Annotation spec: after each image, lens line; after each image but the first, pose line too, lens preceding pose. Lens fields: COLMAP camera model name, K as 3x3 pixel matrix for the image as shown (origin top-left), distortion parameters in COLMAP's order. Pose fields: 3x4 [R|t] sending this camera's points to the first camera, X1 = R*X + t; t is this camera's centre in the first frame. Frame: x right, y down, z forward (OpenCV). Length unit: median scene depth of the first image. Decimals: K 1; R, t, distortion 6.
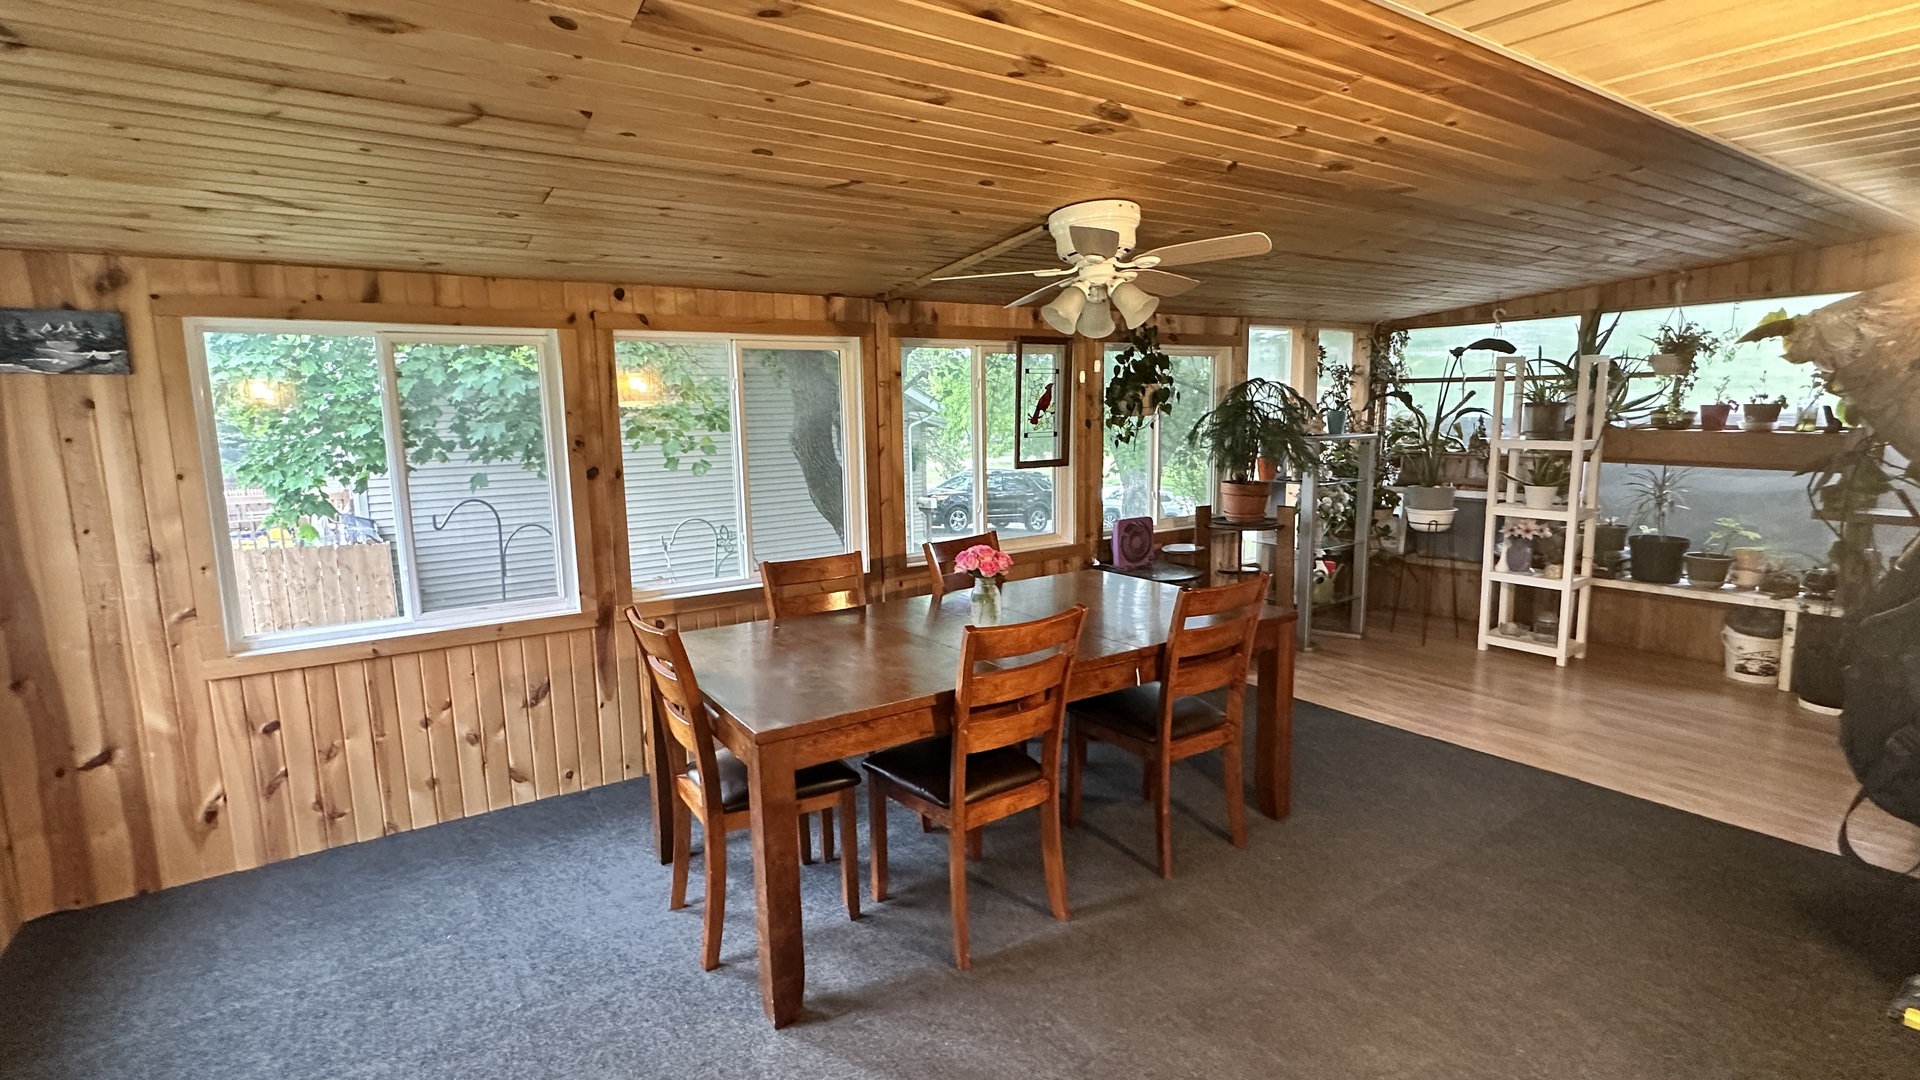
lens RADIAL K [[906.2, 0, 964.1], [0, 906.2, 540.8], [0, 0, 1]] dist [-0.017450, 0.000301]
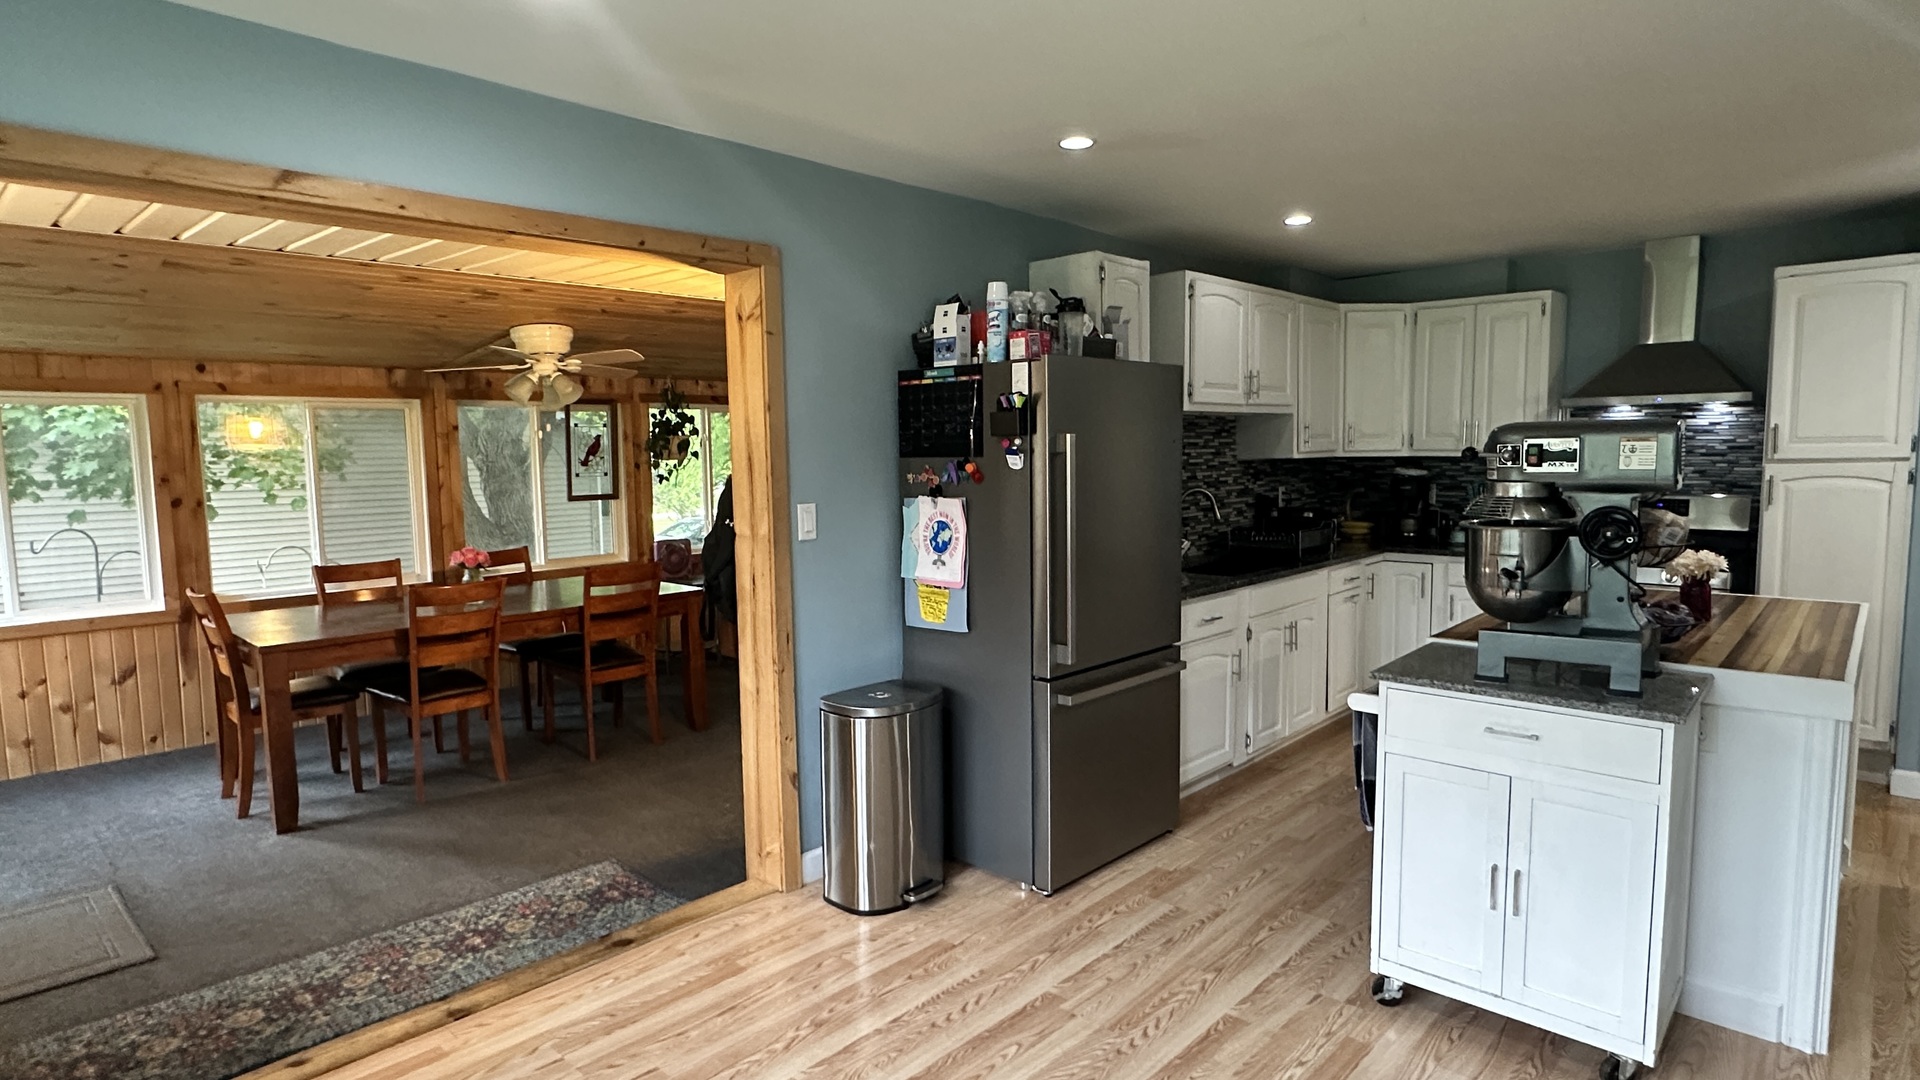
lens RADIAL K [[1014.9, 0, 957.9], [0, 1014.9, 540.5], [0, 0, 1]] dist [-0.002261, -0.001928]
pose [[0.975642, -0.015230, 0.218840, 0.358759], [0.027305, 0.998260, -0.052262, 0.083755], [-0.217663, 0.056965, 0.974360, -0.649480]]
